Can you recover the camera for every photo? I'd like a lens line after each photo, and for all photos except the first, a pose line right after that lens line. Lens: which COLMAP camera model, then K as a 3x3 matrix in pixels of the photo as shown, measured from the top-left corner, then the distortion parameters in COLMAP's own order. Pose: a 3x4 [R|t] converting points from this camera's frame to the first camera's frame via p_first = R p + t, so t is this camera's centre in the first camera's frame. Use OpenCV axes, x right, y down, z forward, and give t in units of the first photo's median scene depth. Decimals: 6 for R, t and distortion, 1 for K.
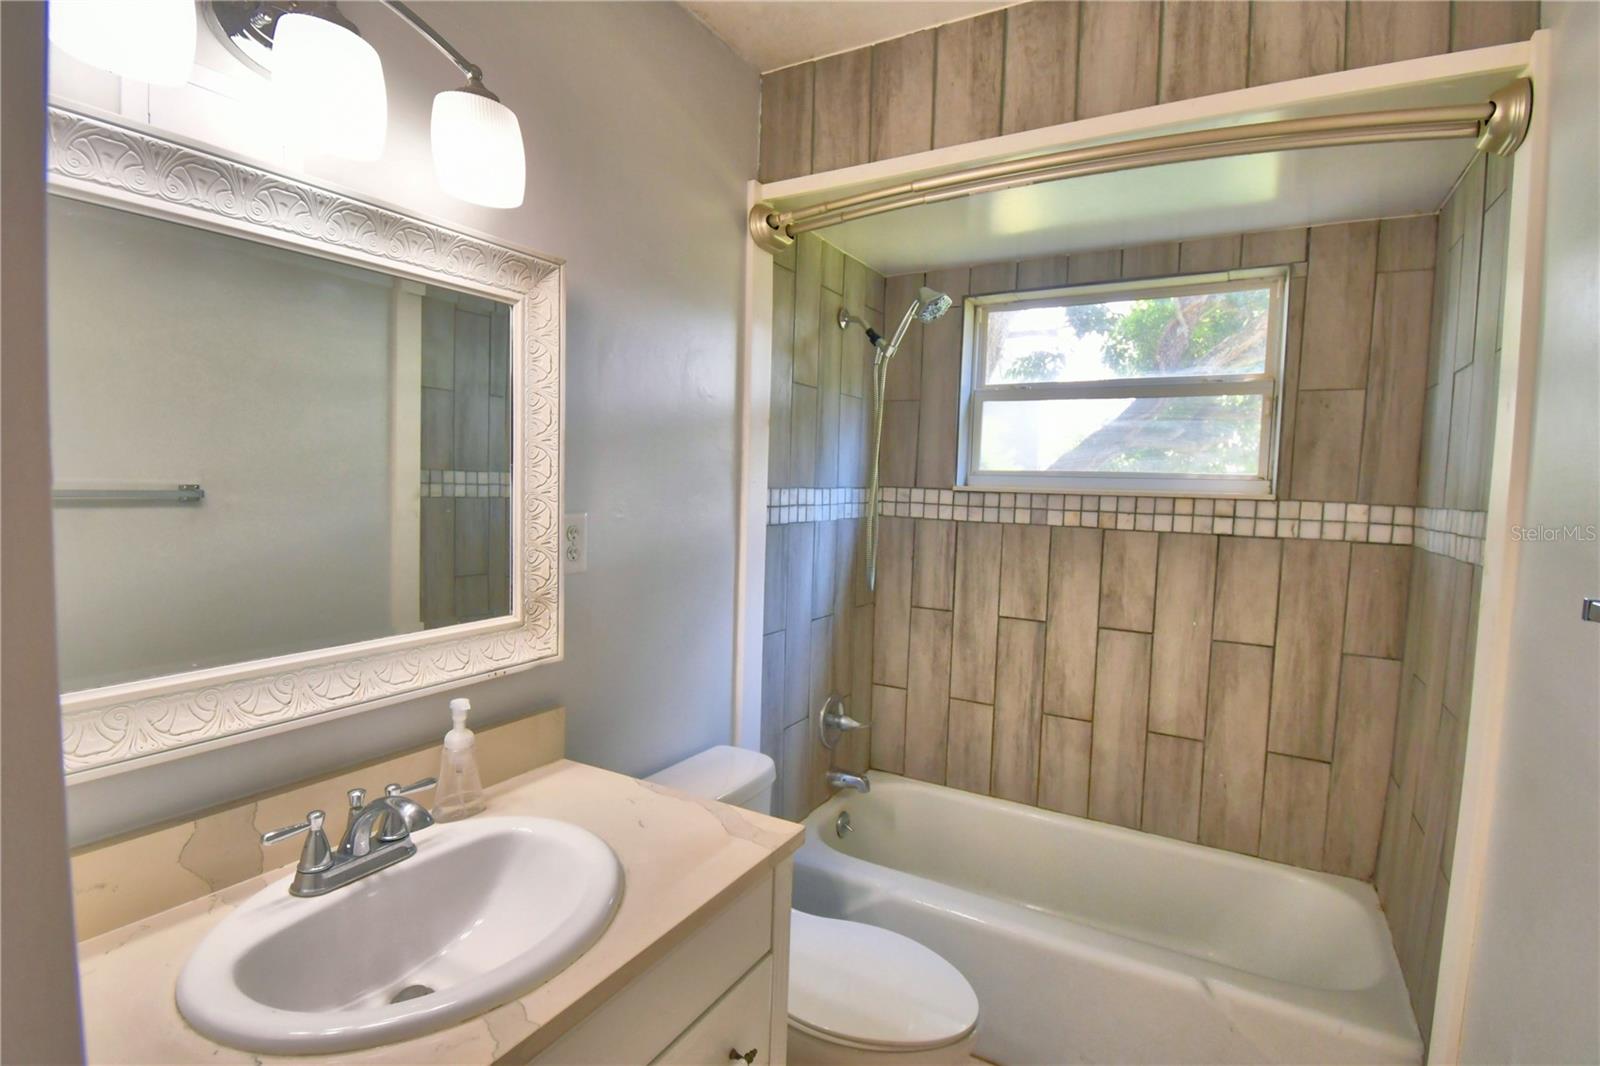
lens RADIAL K [[784.4, 0, 800.0], [0, 784.4, 533.0], [0, 0, 1]] dist [0.030000, -0.034175]
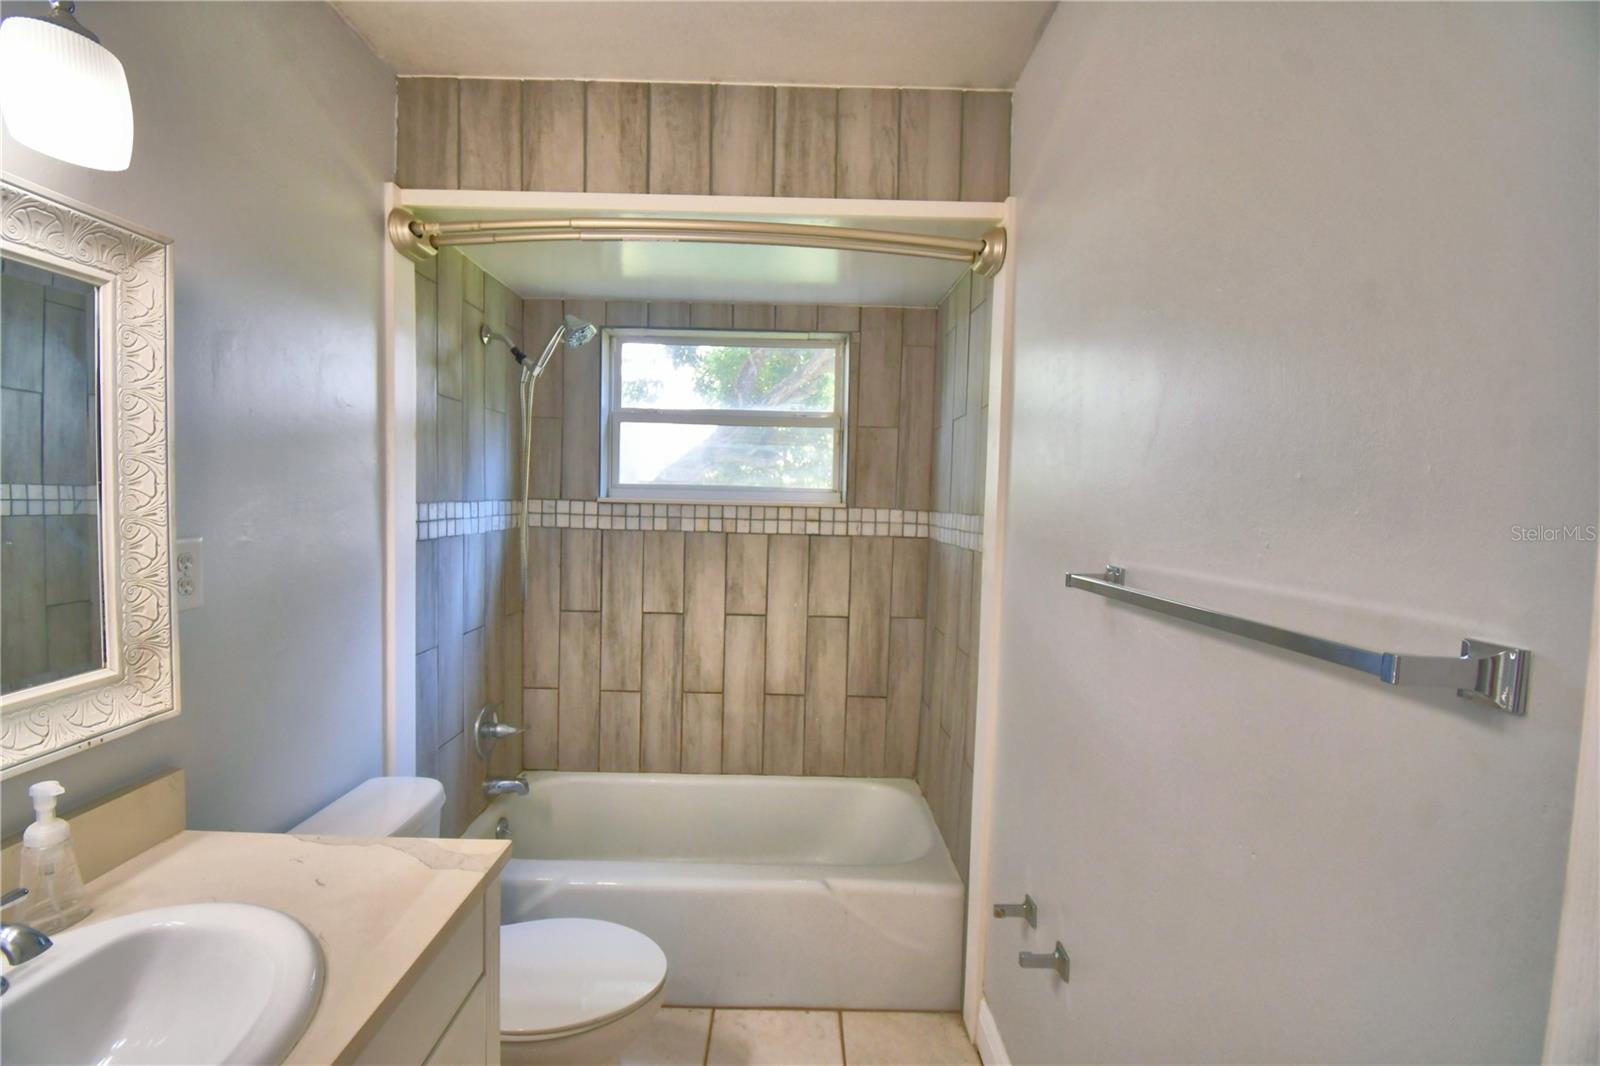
lens RADIAL K [[701.3, 0, 792.1], [0, 701.3, 531.1], [0, 0, 1]] dist [0.023157, -0.027852]
pose [[0.862969, -0.031786, 0.504255, -0.085285], [0.033490, 0.999423, 0.005686, -0.012454], [-0.504145, 0.011980, 0.863536, 0.018820]]
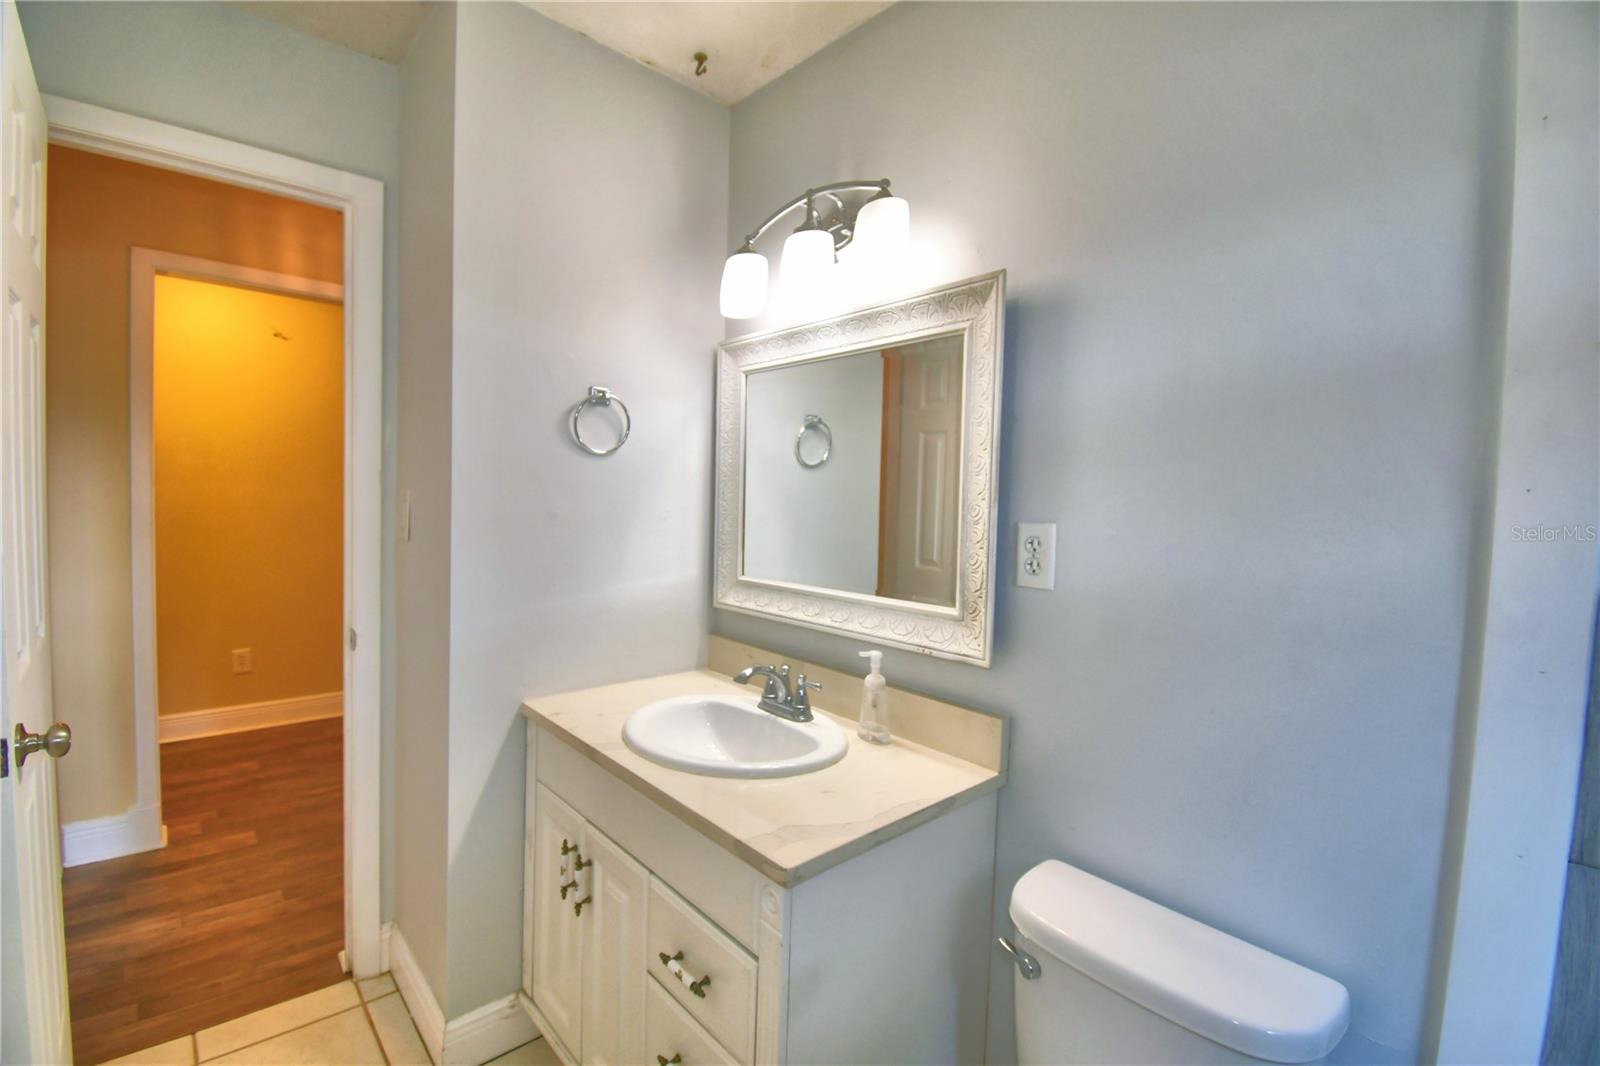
lens RADIAL K [[701.3, 0, 792.1], [0, 701.3, 531.1], [0, 0, 1]] dist [0.023157, -0.027852]
pose [[-0.310173, 0.013578, -0.950583, 0.489708], [-0.100324, 0.993847, 0.046931, -0.021915], [0.945372, 0.109923, -0.306902, 0.801007]]
